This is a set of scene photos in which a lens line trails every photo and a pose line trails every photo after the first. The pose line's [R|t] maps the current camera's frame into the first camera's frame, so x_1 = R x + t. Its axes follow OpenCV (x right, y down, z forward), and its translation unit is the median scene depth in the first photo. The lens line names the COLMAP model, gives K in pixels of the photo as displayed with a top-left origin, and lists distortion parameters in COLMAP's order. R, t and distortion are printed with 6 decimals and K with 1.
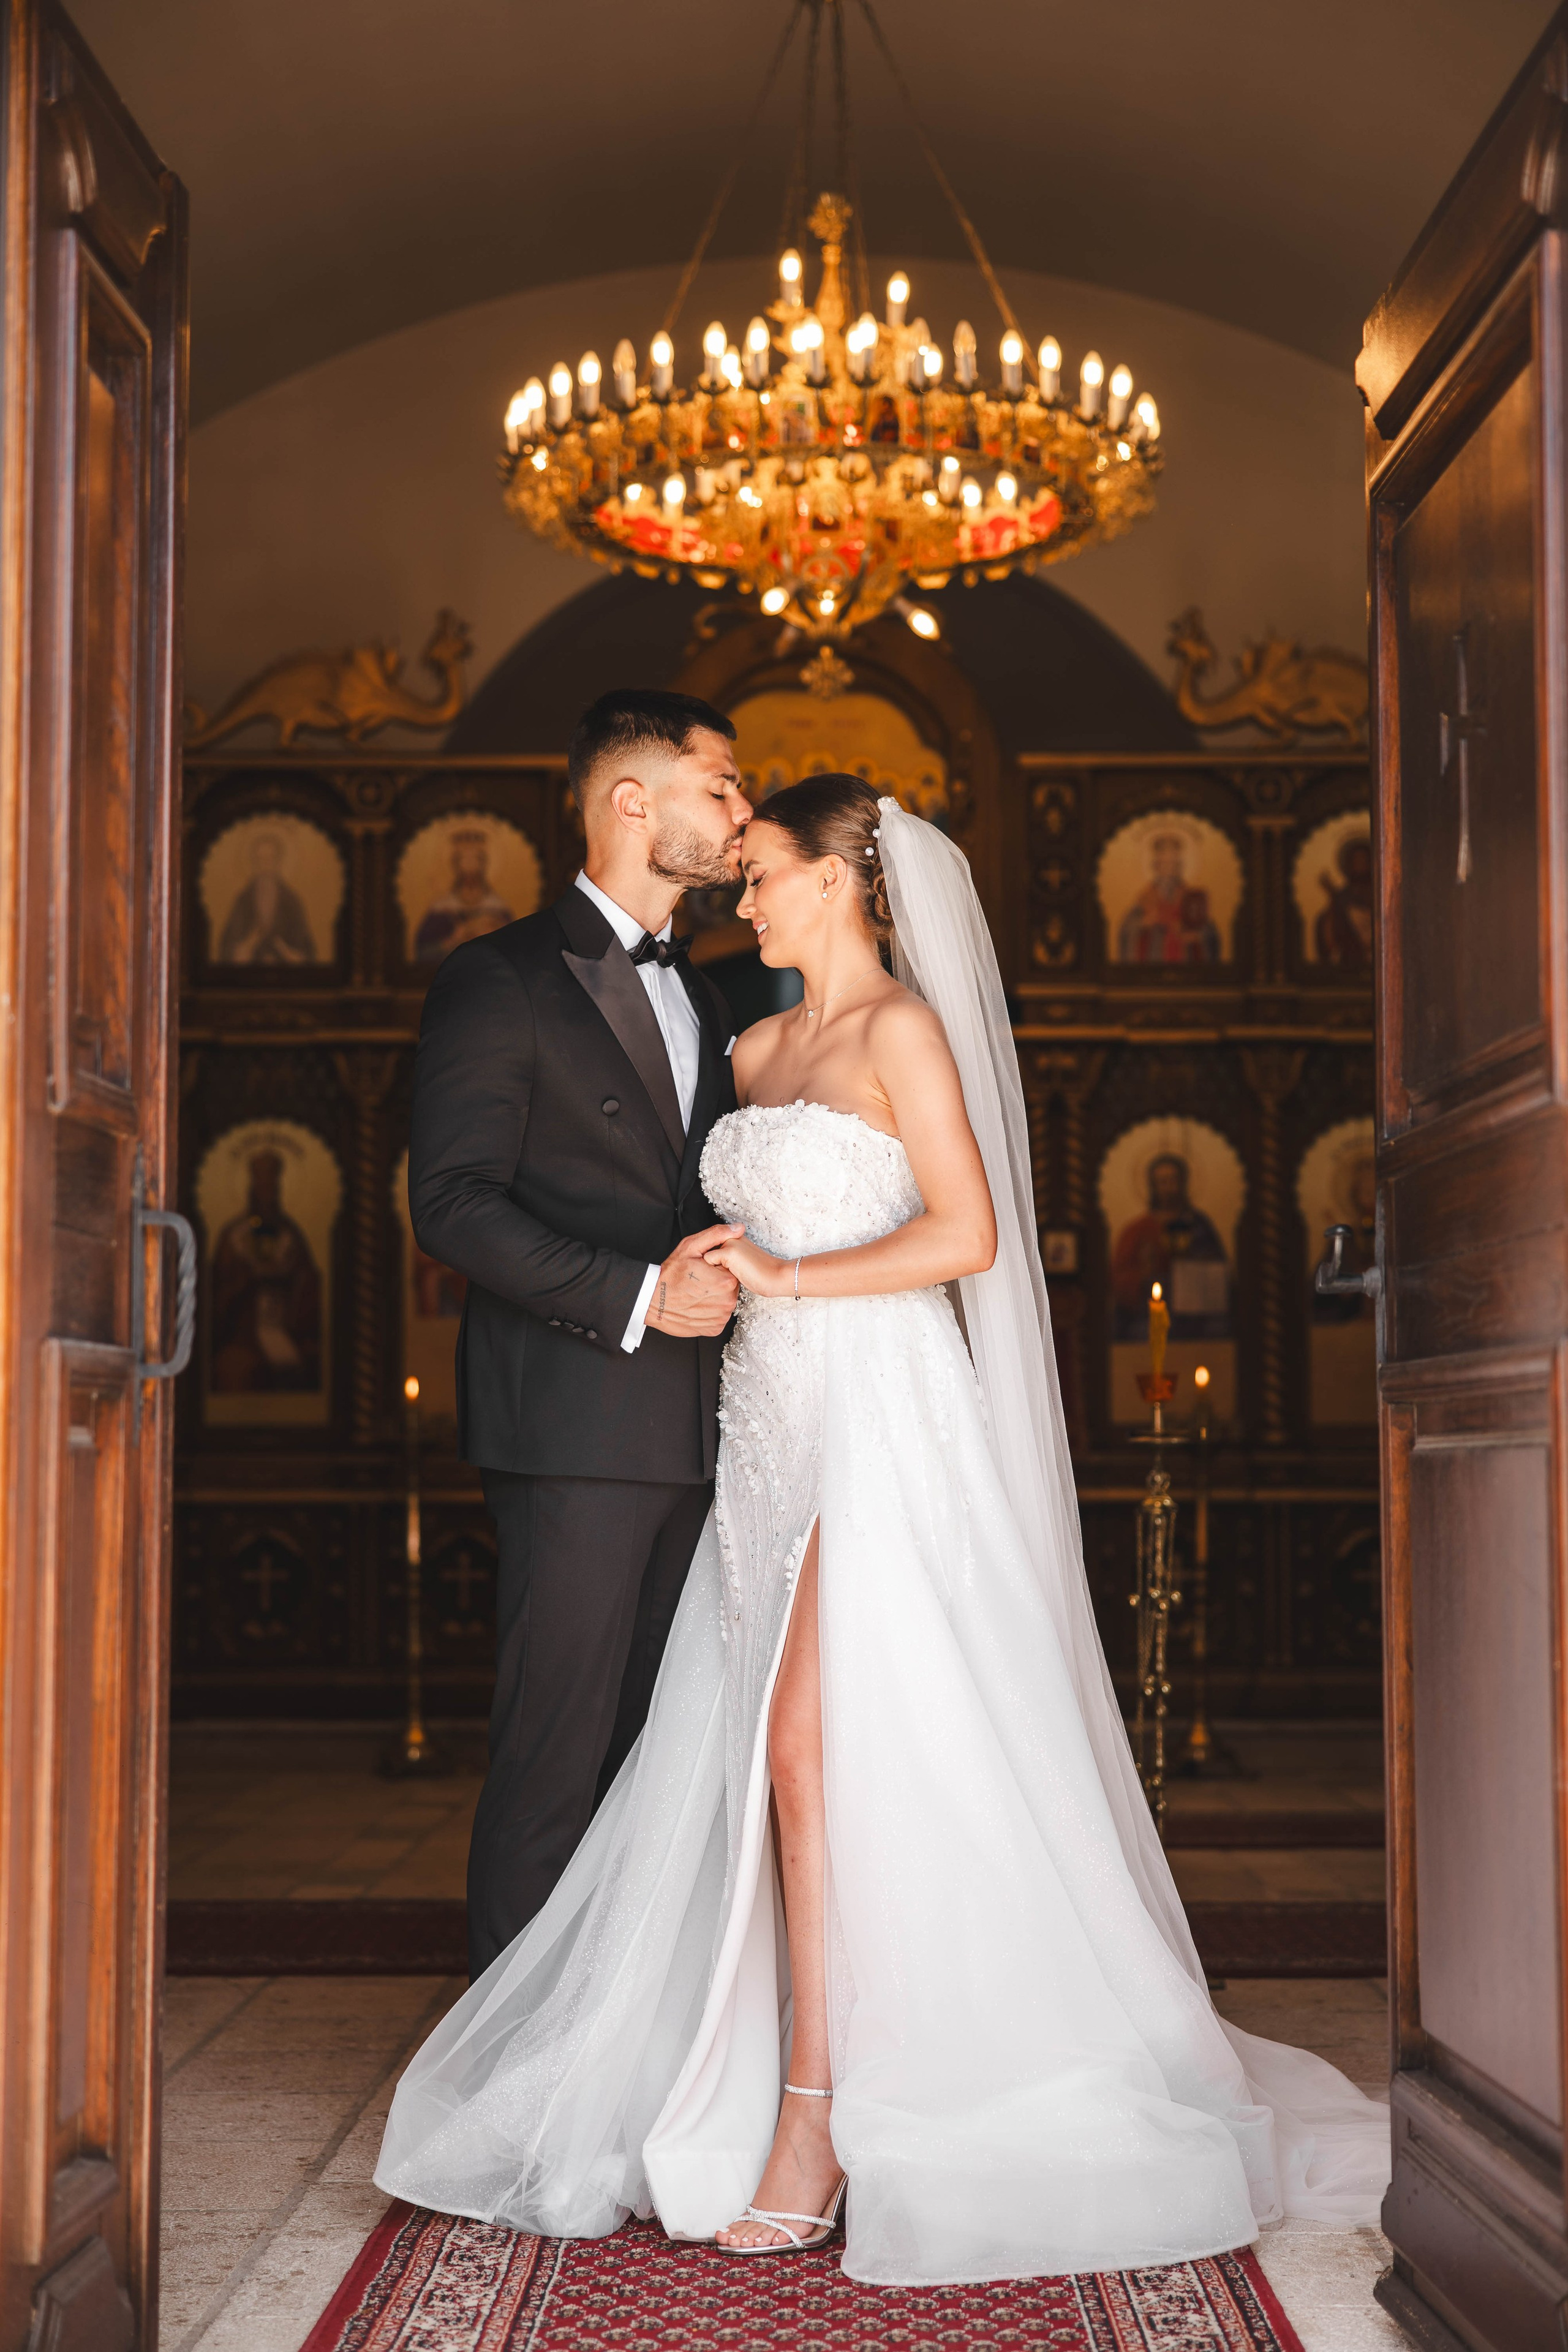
lens RADIAL K [[3595.7, 0, 777.0], [0, 3595.7, 1181.4], [0, 0, 1]] dist [0.114466, 0.000000]
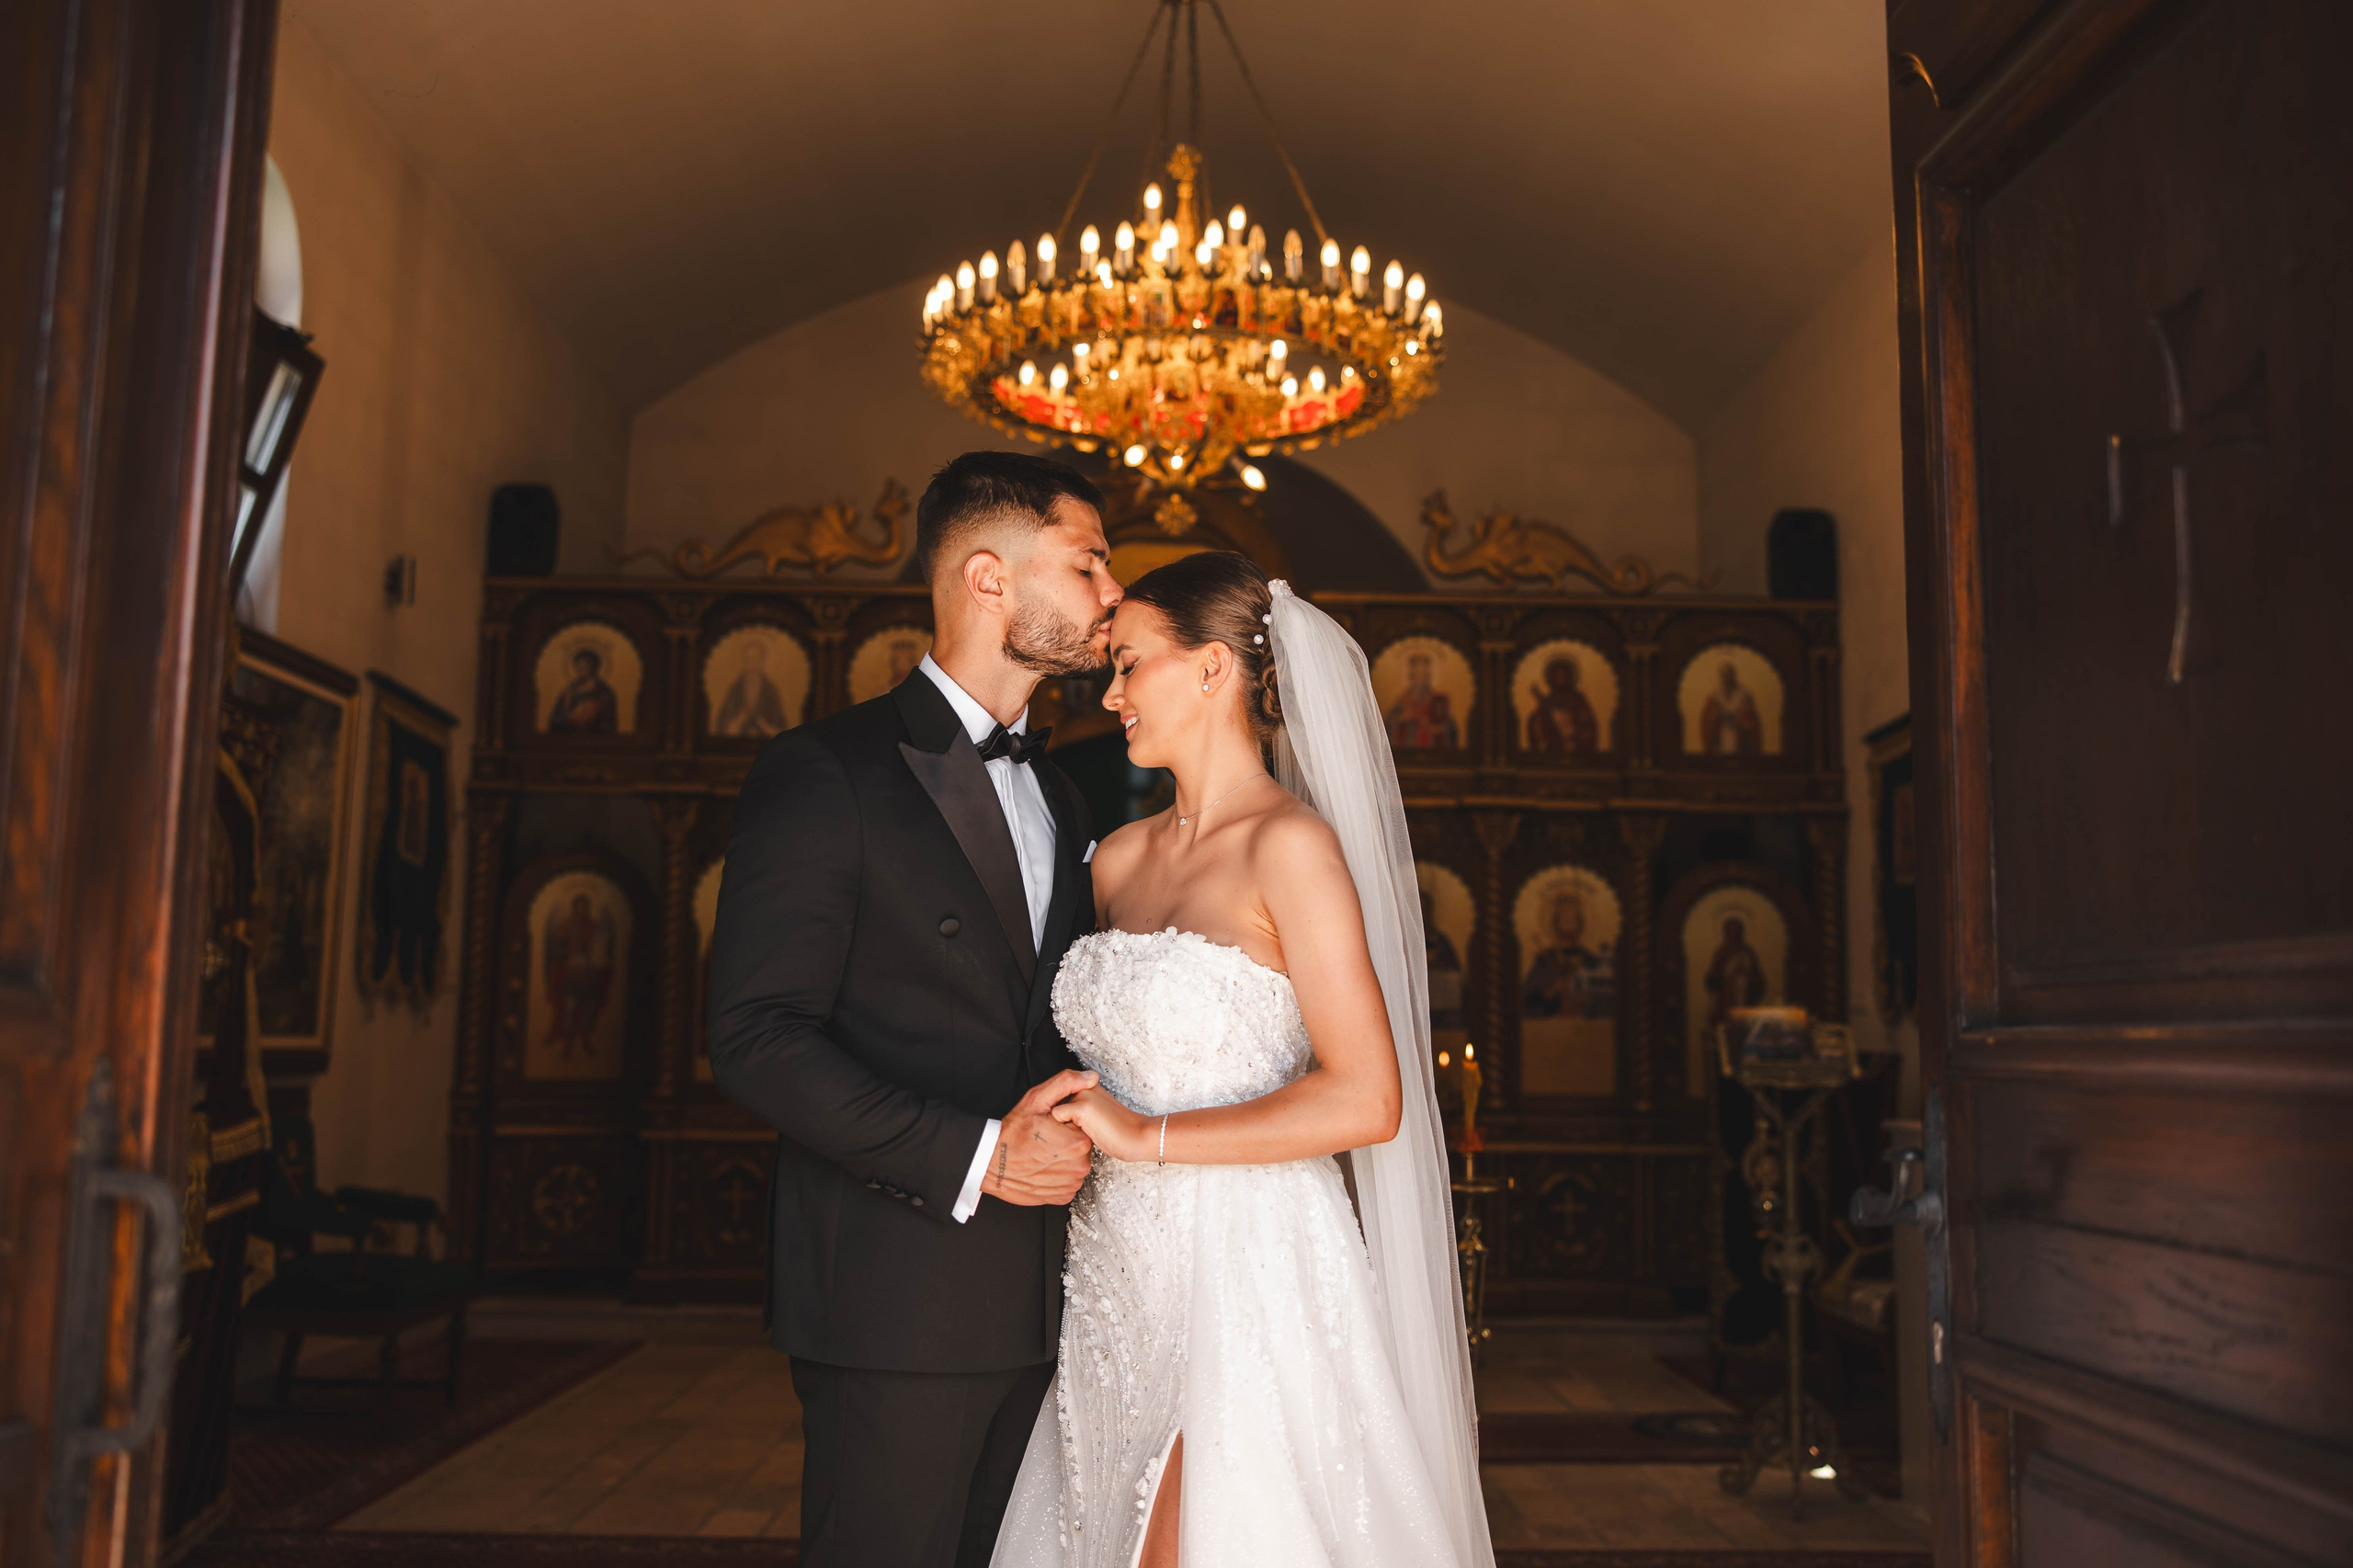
lens RADIAL K [[2164.6, 0, 1176.1], [0, 2164.6, 780.8], [0, 0, 1]] dist [0.000042, 0.000000]
pose [[0.999572, 0.018461, 0.022712, -0.001300], [-0.017543, 0.999047, -0.039975, -0.018485], [-0.023429, 0.039560, 0.998943, 0.248057]]
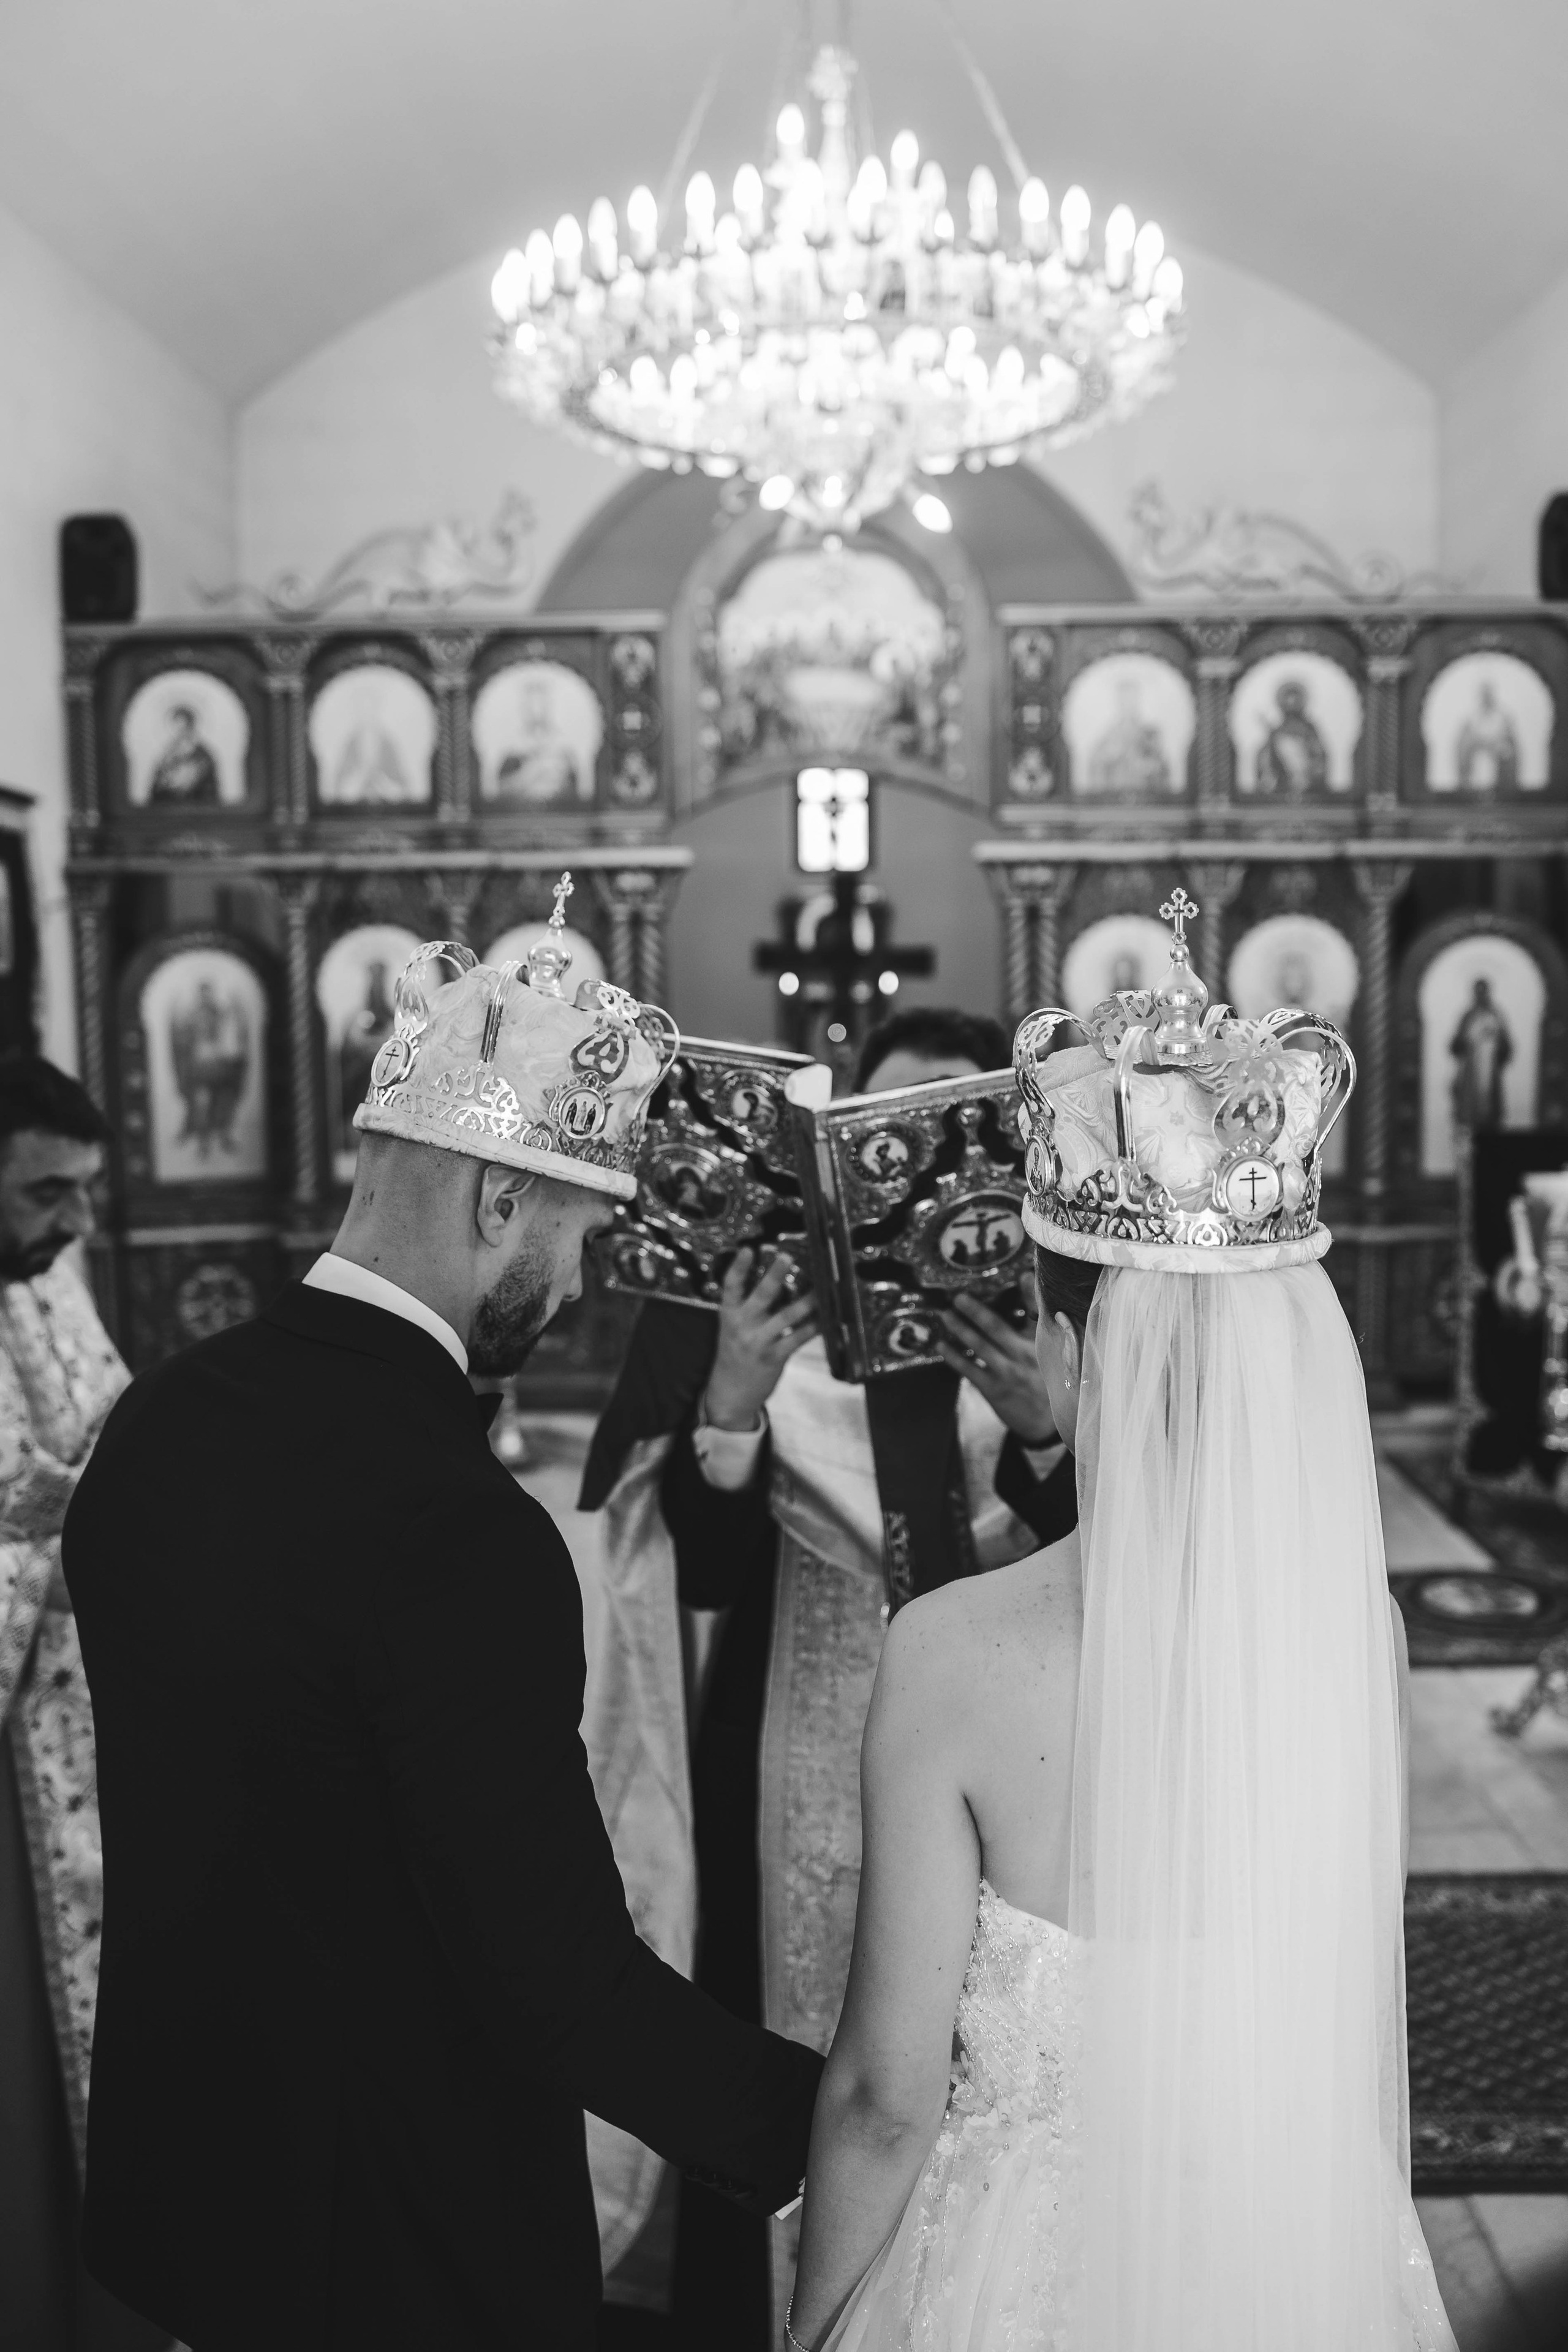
lens RADIAL K [[1968.2, 0, 793.1], [0, 1968.2, 1161.9], [0, 0, 1]] dist [-0.041258, 0.016965]
pose [[0.999828, -0.009985, -0.015649, 0.009600], [0.012750, 0.982088, 0.187991, -0.081806], [0.013492, -0.188158, 0.982046, 0.444060]]
